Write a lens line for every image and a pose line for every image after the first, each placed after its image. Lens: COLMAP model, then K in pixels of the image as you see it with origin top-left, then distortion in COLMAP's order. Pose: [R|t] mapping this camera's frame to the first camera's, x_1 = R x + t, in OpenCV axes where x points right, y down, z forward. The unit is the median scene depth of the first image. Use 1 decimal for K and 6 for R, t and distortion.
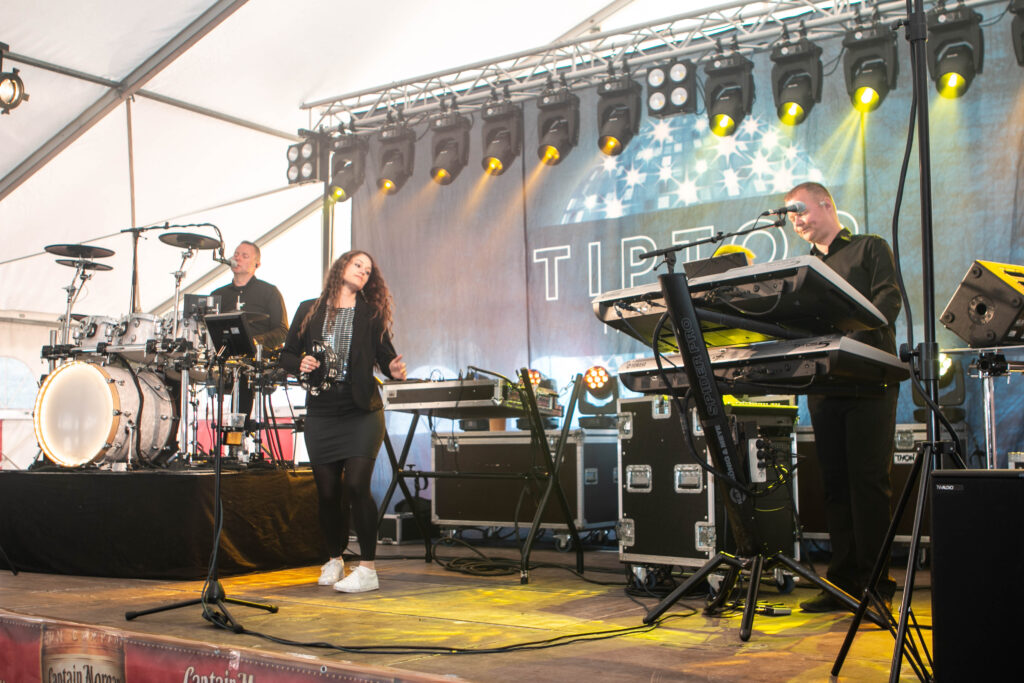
lens RADIAL K [[1172.7, 0, 512.3], [0, 1172.7, 341.7], [0, 0, 1]] dist [-0.019587, 0.000000]
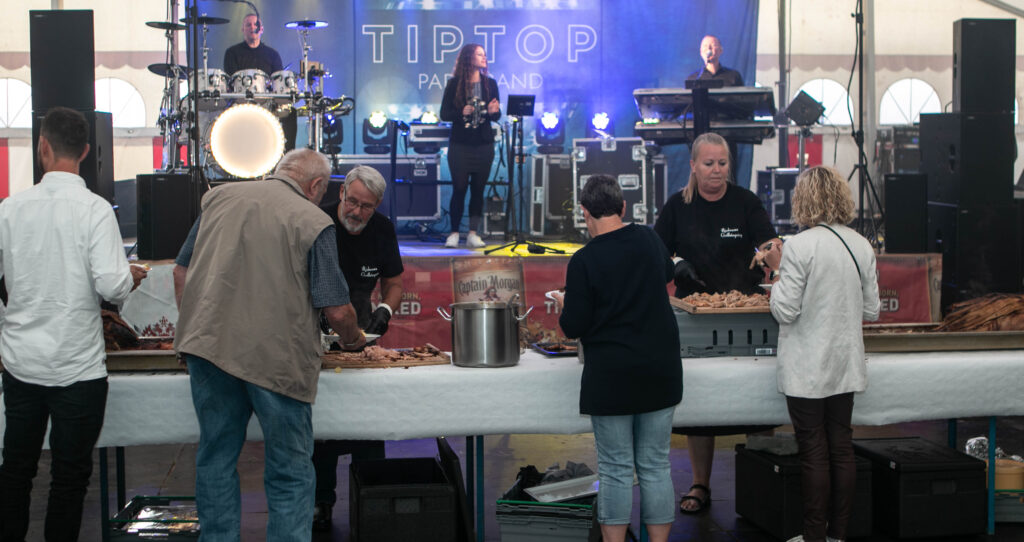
lens RADIAL K [[1519.5, 0, 512.0], [0, 1519.5, 270.3], [0, 0, 1]] dist [-0.171723, 0.000000]
pose [[0.722349, -0.040210, 0.690359, -1.422242], [-0.063232, 0.990285, 0.123841, -0.030754], [-0.688632, -0.133109, 0.712789, -0.555981]]
